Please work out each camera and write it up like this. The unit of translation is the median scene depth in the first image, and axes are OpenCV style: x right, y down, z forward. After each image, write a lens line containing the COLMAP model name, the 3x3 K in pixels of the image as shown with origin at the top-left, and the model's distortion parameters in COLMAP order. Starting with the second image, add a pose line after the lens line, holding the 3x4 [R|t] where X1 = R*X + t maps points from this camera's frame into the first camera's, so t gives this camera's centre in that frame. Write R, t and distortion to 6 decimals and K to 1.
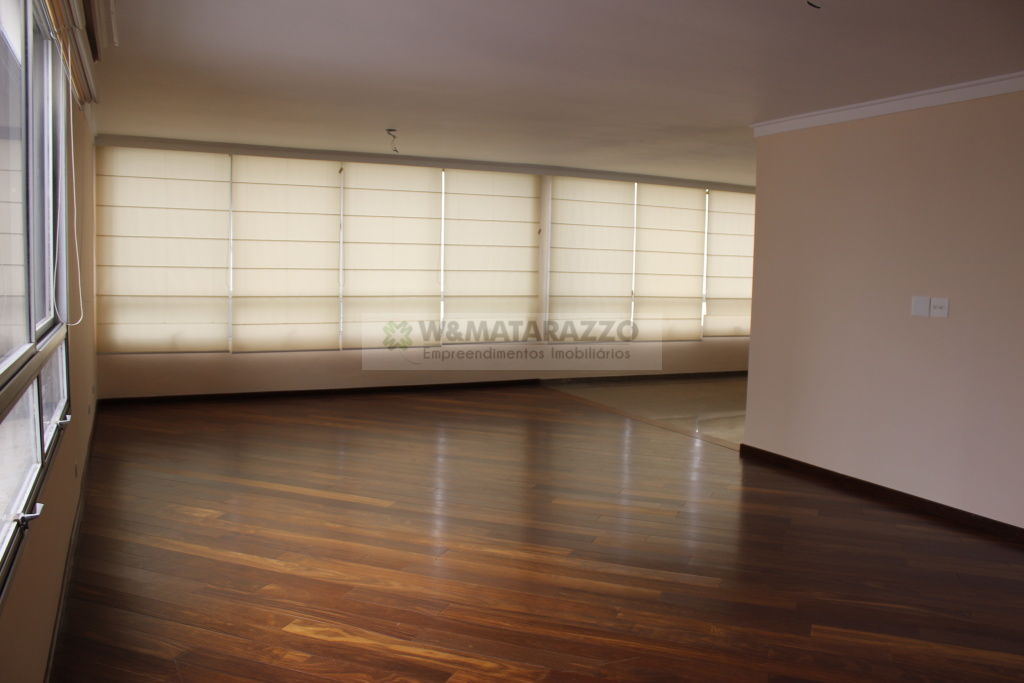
lens RADIAL K [[849.3, 0, 512.0], [0, 849.3, 341.5], [0, 0, 1]] dist [-0.163618, 0.142870]
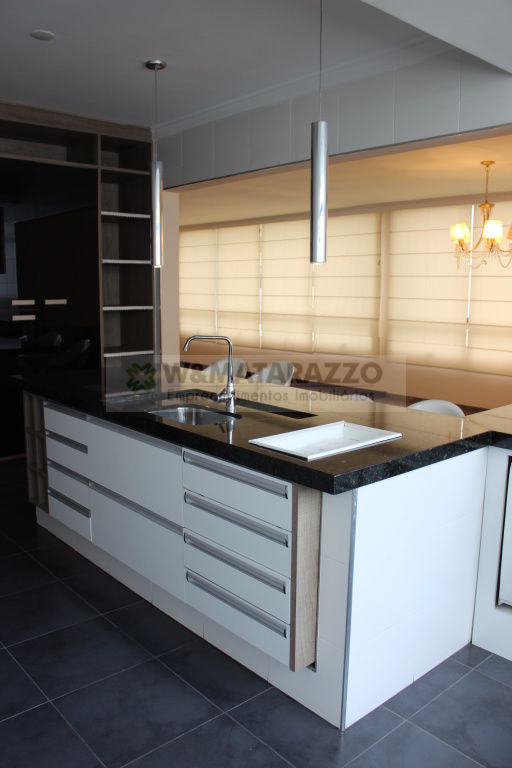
lens RADIAL K [[637.0, 0, 256.0], [0, 637.0, 384.0], [0, 0, 1]] dist [-0.163618, 0.142870]
pose [[0.291346, 0.120726, -0.948969, 0.812729], [-0.091789, 0.990956, 0.097887, -0.035117], [0.952204, 0.058585, 0.299792, 0.596906]]
